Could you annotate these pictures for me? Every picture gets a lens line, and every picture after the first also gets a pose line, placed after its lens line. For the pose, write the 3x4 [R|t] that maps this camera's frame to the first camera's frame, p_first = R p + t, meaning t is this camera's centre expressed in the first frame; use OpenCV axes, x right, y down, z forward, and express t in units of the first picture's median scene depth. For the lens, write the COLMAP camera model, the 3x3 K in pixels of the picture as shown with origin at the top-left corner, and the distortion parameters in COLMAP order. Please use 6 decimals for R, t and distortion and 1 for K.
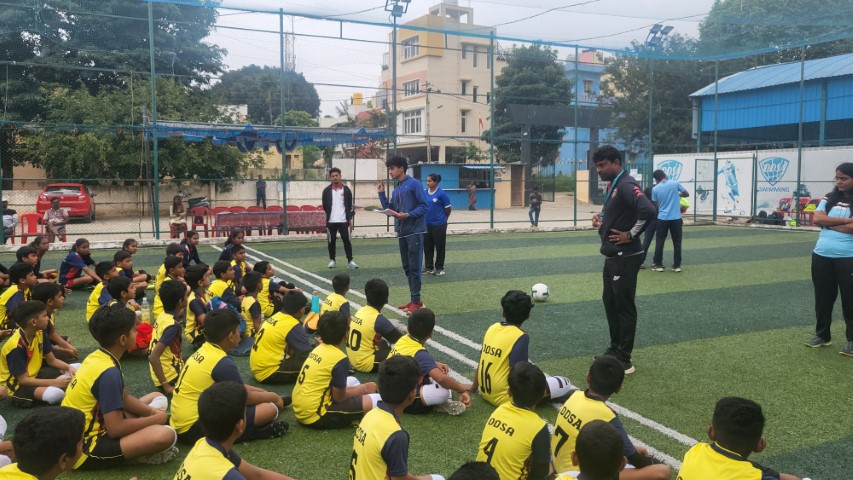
lens RADIAL K [[679.3, 0, 425.0], [0, 679.3, 237.9], [0, 0, 1]] dist [-0.005751, 0.077427]
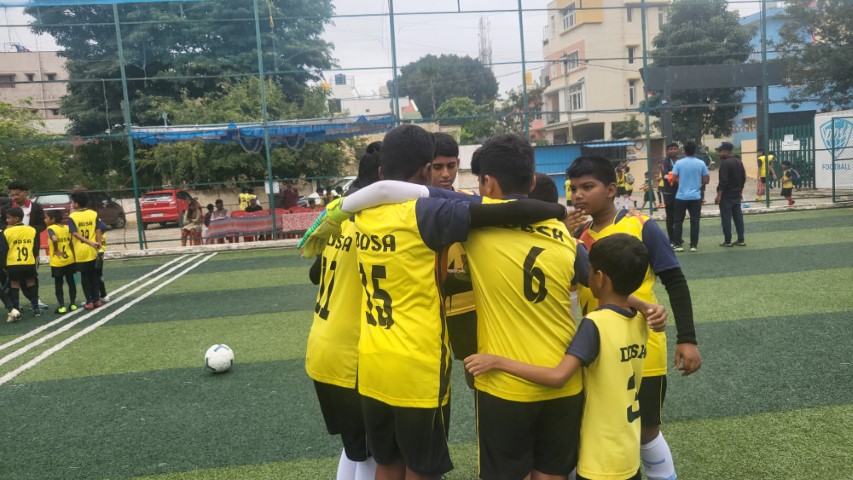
lens RADIAL K [[679.3, 0, 428.4], [0, 679.3, 239.2], [0, 0, 1]] dist [-0.005751, 0.077427]
pose [[0.943903, -0.023029, -0.329418, 0.111284], [0.031626, 0.999284, 0.020762, -0.007084], [0.328704, -0.030015, 0.943956, 0.077019]]
